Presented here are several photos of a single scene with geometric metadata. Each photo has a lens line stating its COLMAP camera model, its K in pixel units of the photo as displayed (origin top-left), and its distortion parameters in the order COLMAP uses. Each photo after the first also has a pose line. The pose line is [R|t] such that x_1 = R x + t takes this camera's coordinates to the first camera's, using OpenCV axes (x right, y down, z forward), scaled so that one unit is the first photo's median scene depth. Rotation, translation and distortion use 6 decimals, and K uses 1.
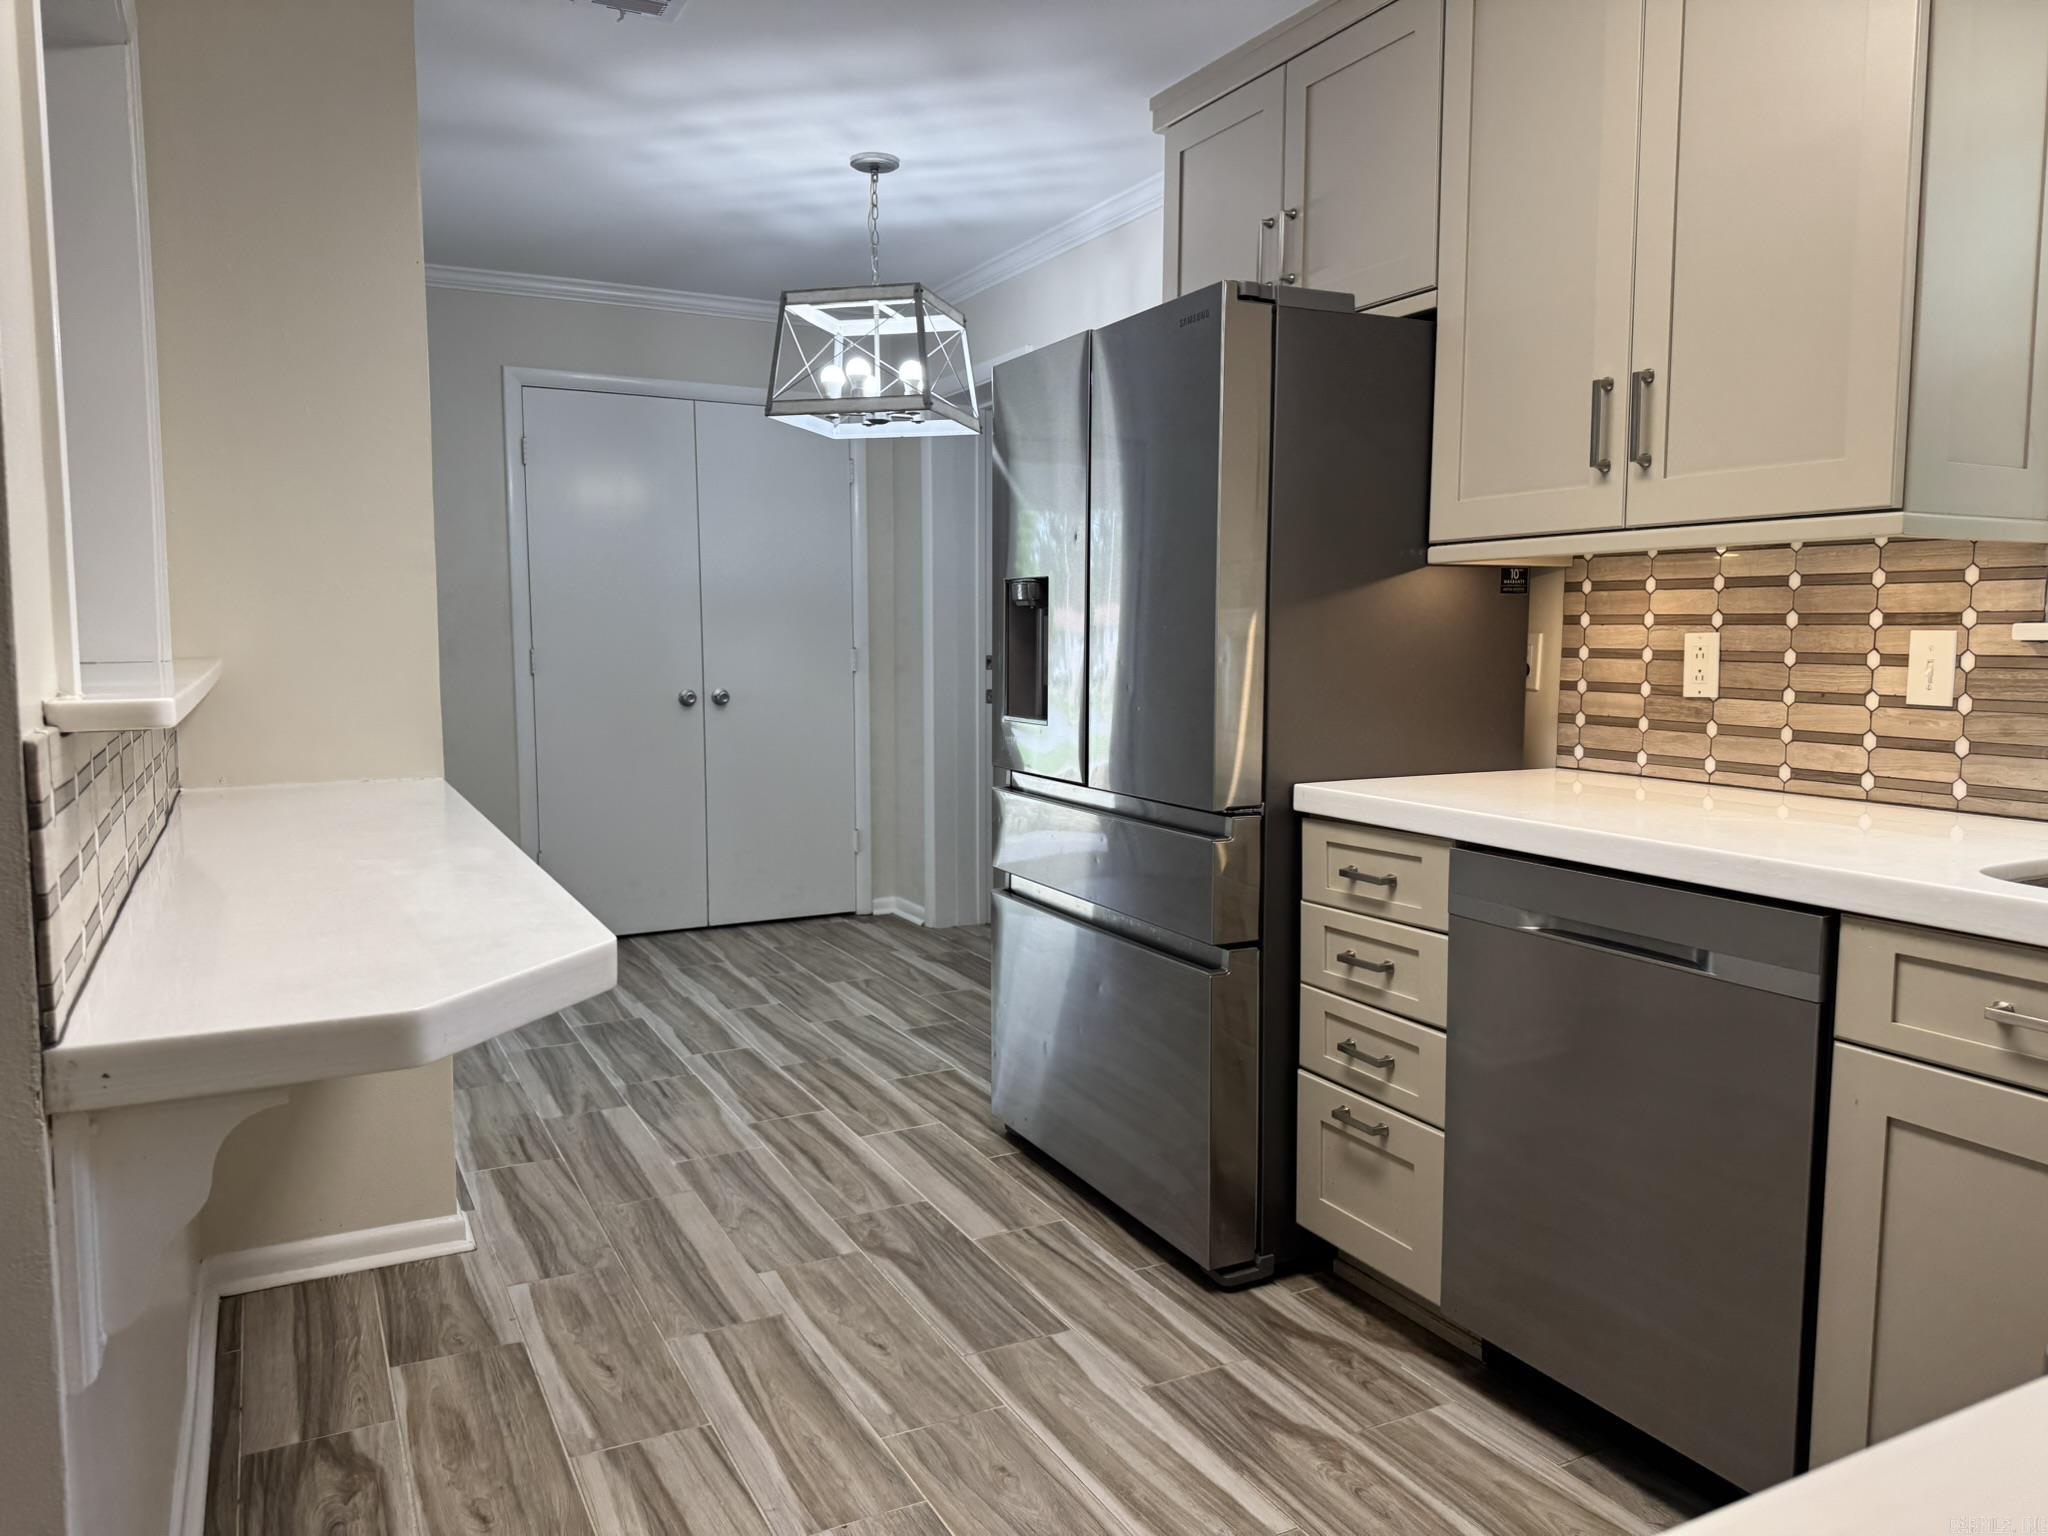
lens RADIAL K [[1435.0, 0, 1024.0], [0, 1435.0, 768.0], [0, 0, 1]] dist [0.111814, -0.178603]
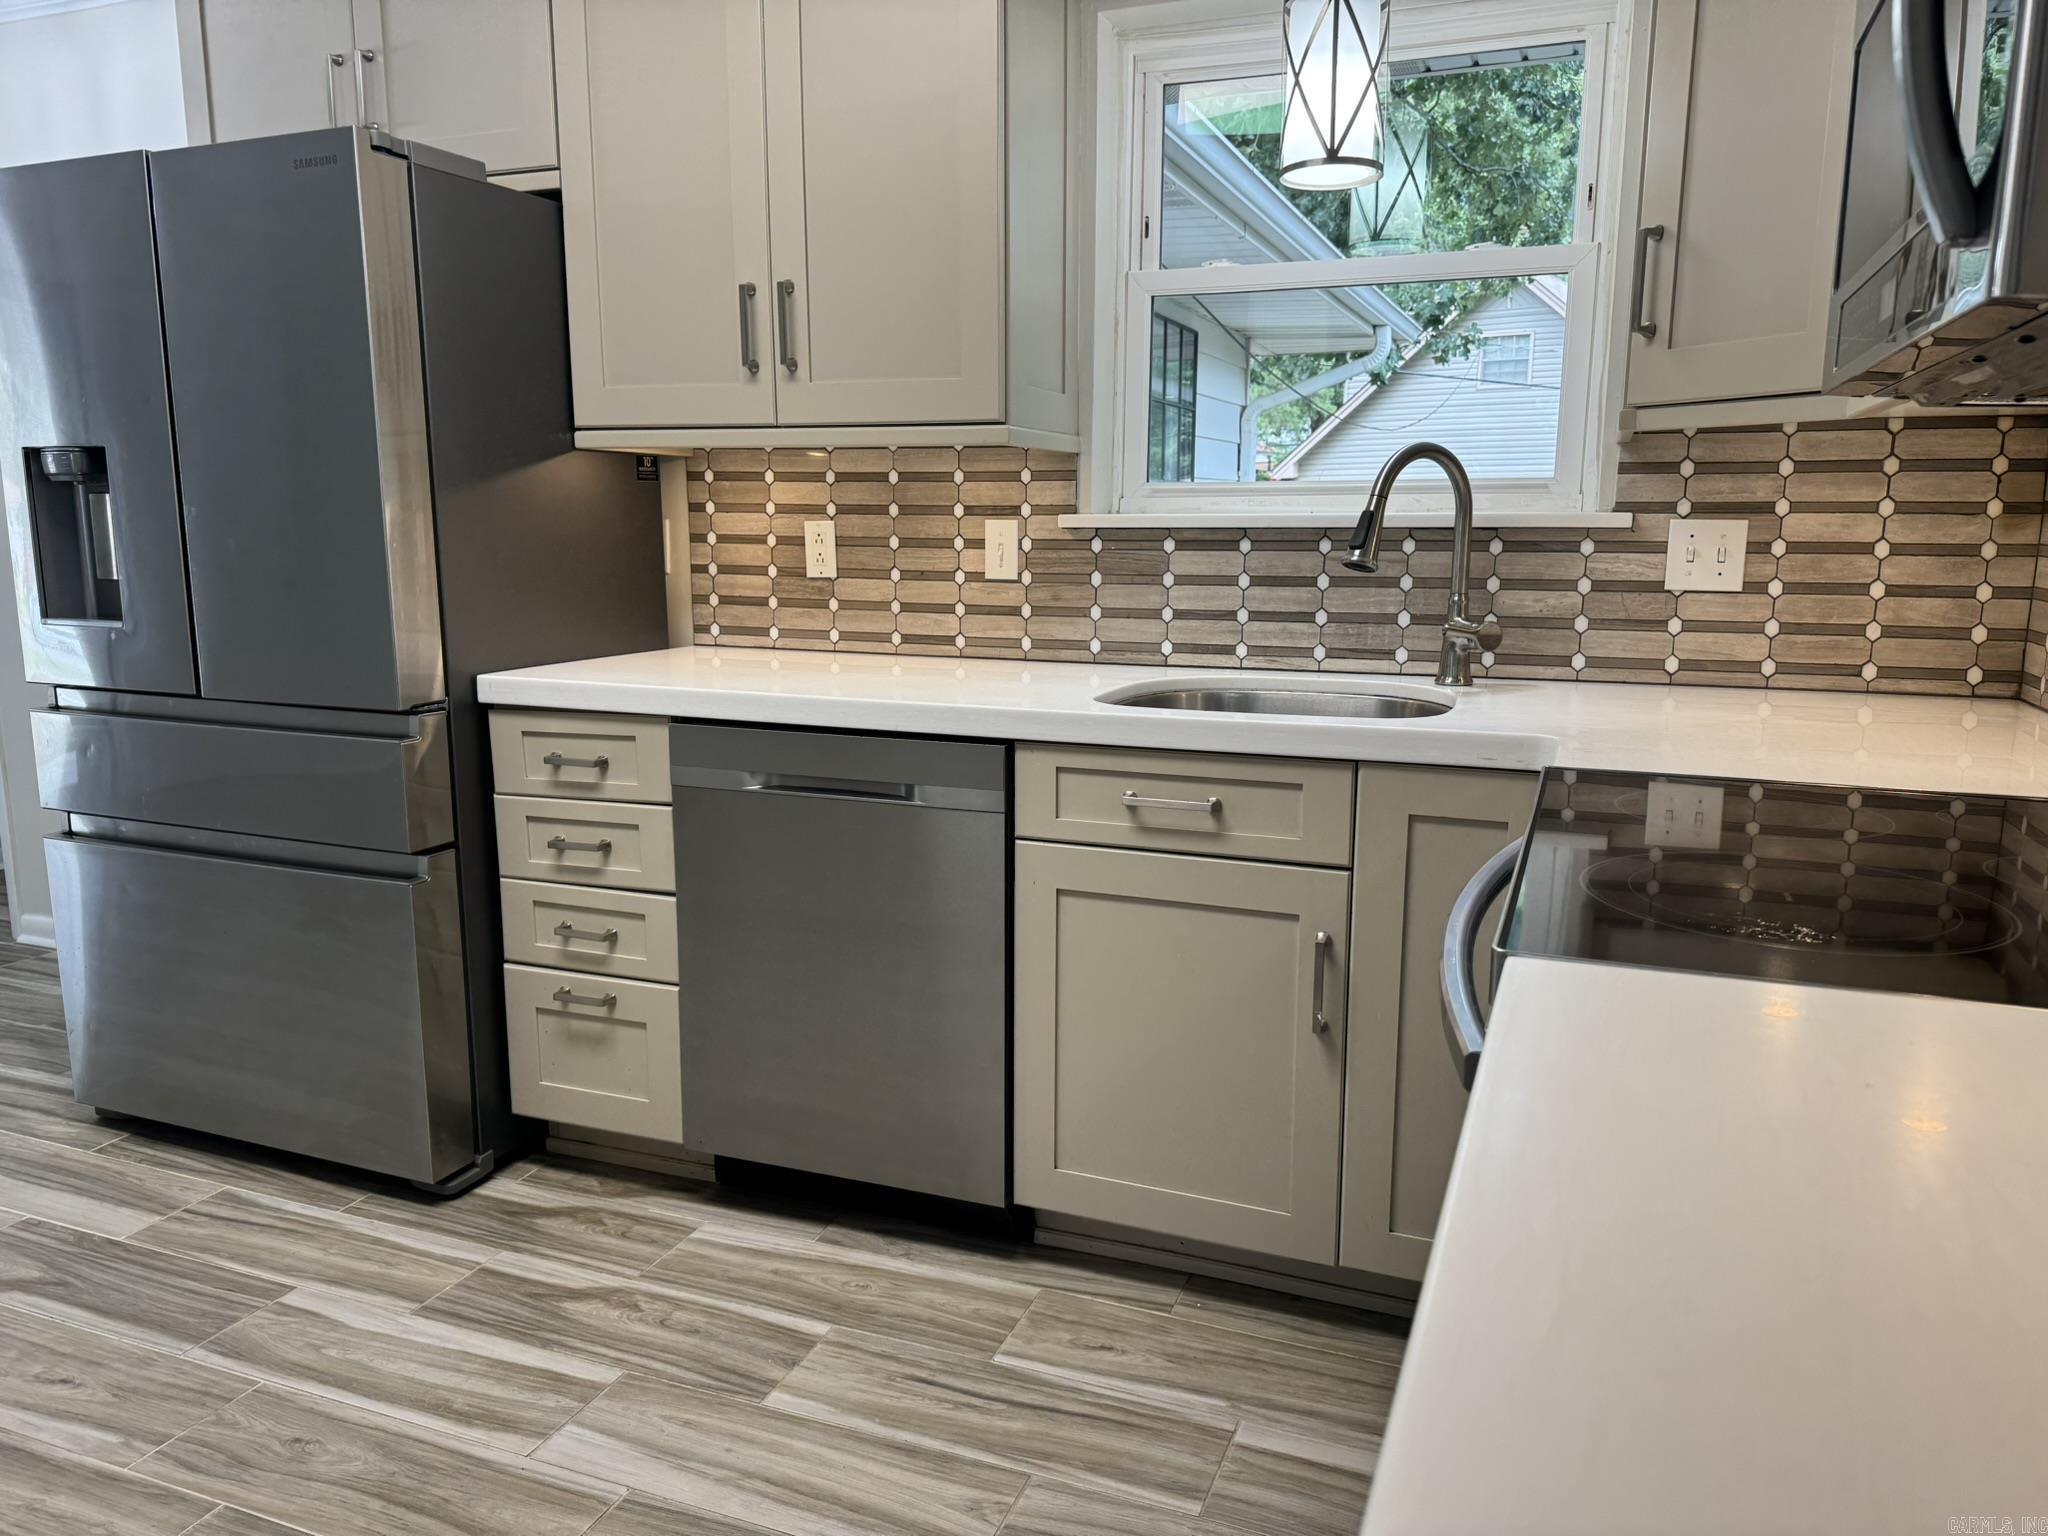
lens RADIAL K [[1443.2, 0, 1028.0], [0, 1443.2, 772.0], [0, 0, 1]] dist [0.087806, -0.102093]
pose [[0.756928, -0.111307, 0.643949, -0.177340], [0.058737, 0.992987, 0.102596, -0.003298], [-0.650853, -0.039834, 0.758158, 0.014752]]
